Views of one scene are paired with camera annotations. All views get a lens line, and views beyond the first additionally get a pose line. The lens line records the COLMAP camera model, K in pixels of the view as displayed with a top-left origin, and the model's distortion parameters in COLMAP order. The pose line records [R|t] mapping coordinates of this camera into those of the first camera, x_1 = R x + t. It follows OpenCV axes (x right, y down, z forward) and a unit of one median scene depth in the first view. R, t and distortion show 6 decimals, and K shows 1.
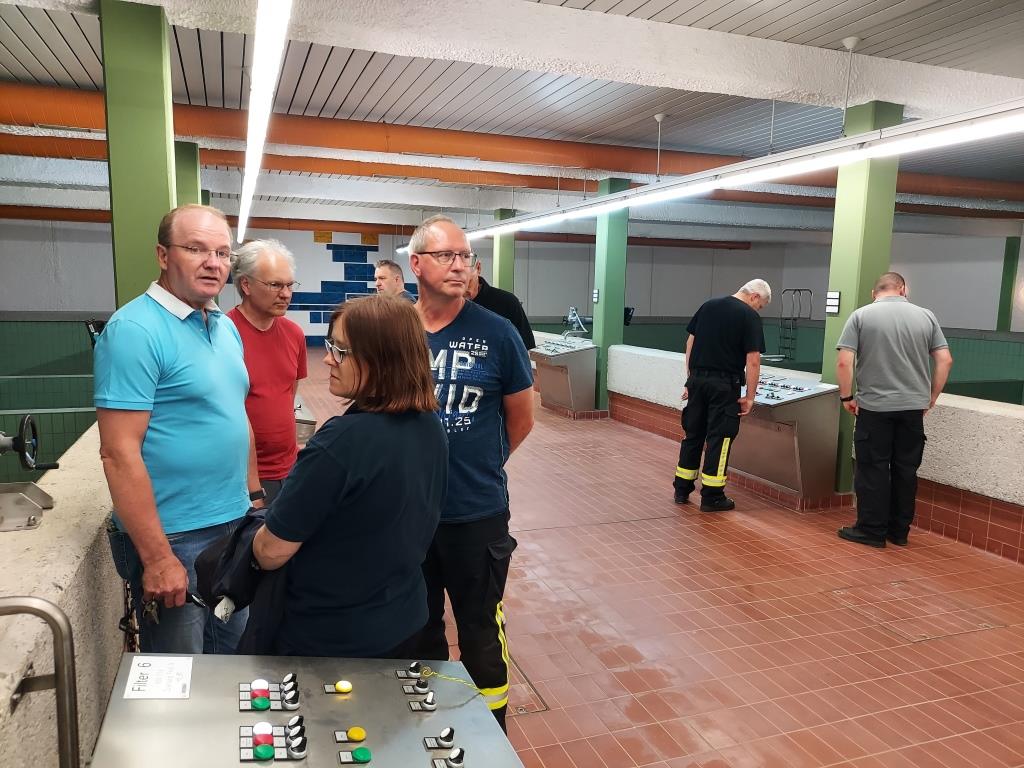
lens RADIAL K [[743.0, 0, 512.0], [0, 743.0, 384.0], [0, 0, 1]] dist [0.003387, 0.004193]
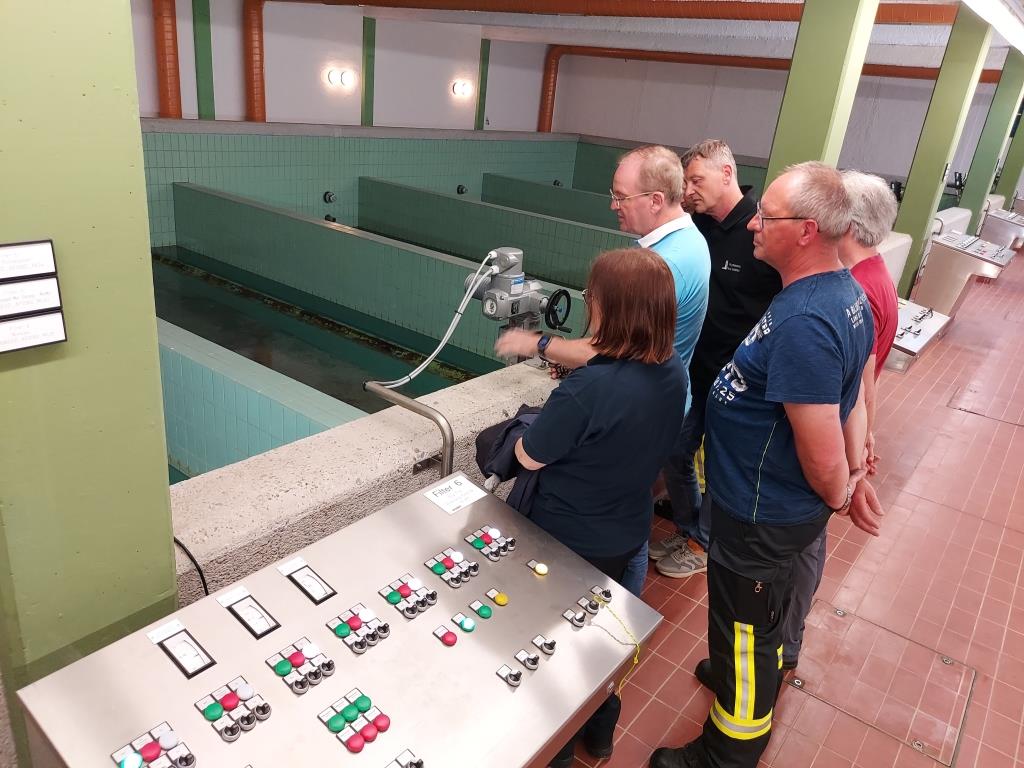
lens RADIAL K [[743.0, 0, 512.0], [0, 743.0, 384.0], [0, 0, 1]] dist [0.003387, 0.004193]
pose [[0.515438, 0.349922, -0.782226, 0.089431], [-0.193146, 0.936779, 0.291788, -0.036682], [0.834876, 0.000685, 0.550438, 0.032658]]
